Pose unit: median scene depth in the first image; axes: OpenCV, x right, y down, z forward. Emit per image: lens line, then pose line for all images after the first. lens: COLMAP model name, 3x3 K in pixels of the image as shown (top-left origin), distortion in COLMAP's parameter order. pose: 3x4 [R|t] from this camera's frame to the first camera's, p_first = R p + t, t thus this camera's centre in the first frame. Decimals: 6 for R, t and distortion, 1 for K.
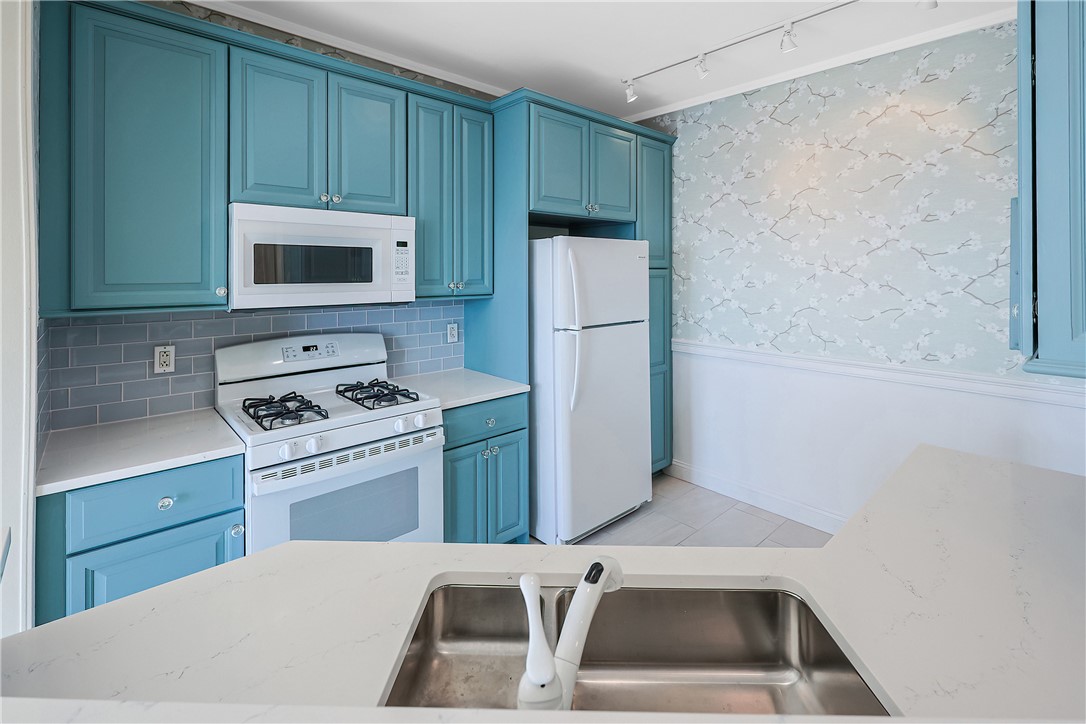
lens RADIAL K [[495.6, 0, 551.8], [0, 495.6, 267.9], [0, 0, 1]] dist [0.015589, -0.000263]
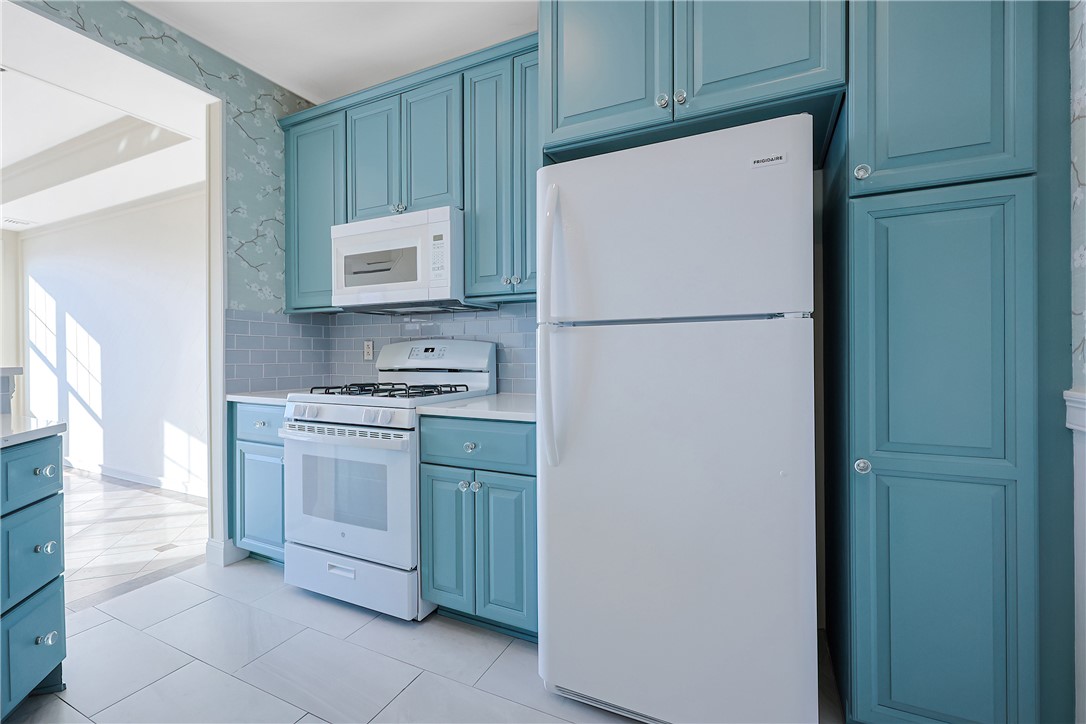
lens RADIAL K [[461.7, 0, 544.2], [0, 461.7, 355.9], [0, 0, 1]] dist [-0.002554, 0.000328]
pose [[0.375863, 0.002735, -0.926671, 0.579856], [0.010215, 0.999923, 0.007094, 0.170987], [0.926619, -0.012133, 0.375806, 0.853414]]
